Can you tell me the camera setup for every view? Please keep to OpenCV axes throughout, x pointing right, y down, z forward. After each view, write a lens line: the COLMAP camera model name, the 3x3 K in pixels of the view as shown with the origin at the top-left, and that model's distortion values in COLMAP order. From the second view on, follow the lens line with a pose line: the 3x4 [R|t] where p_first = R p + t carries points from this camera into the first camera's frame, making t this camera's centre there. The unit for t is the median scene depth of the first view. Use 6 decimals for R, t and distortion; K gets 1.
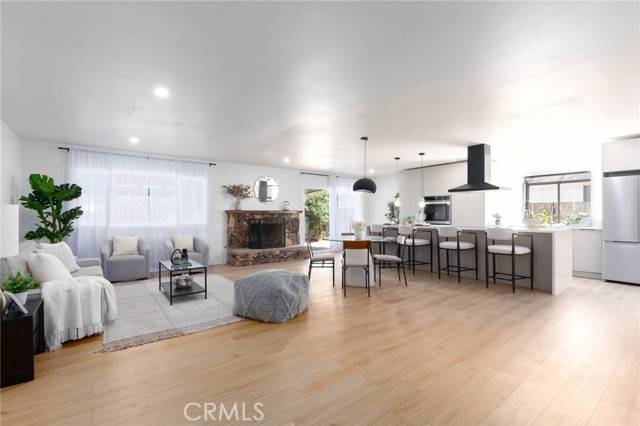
lens RADIAL K [[293.5, 0, 317.1], [0, 293.5, 215.1], [0, 0, 1]] dist [0.003287, -0.002647]
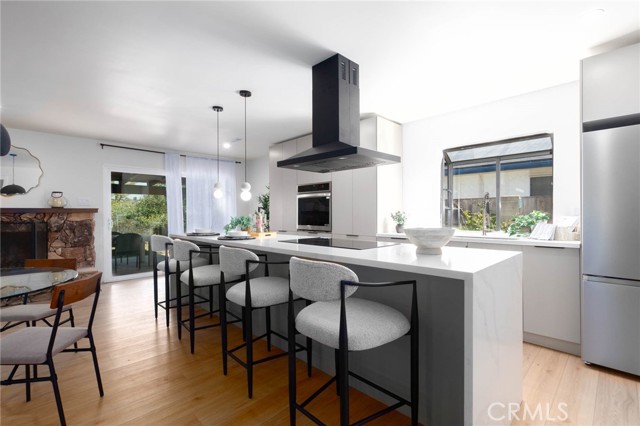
lens RADIAL K [[293.5, 0, 318.1], [0, 293.5, 214.4], [0, 0, 1]] dist [0.003287, -0.002647]
pose [[0.992097, -0.001197, 0.125465, 0.387413], [0.001422, 0.999998, -0.001700, -0.001970], [-0.125463, 0.001865, 0.992097, 0.456571]]
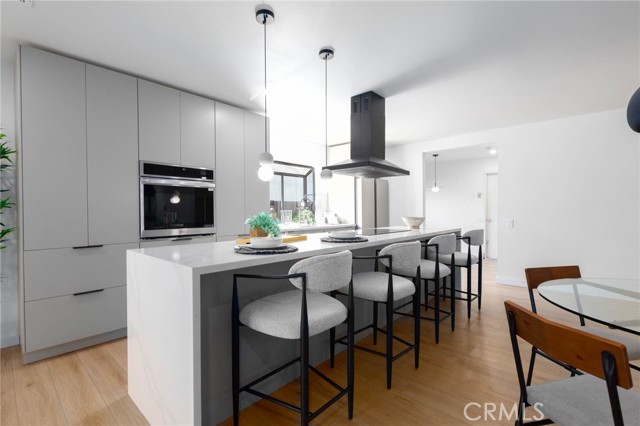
lens RADIAL K [[293.5, 0, 319.4], [0, 293.5, 212.9], [0, 0, 1]] dist [0.003287, -0.002647]
pose [[-0.176350, -0.001418, 0.984326, -0.023078], [0.006364, 0.999976, 0.002581, -0.001566], [-0.984307, 0.006719, -0.176337, 1.004826]]
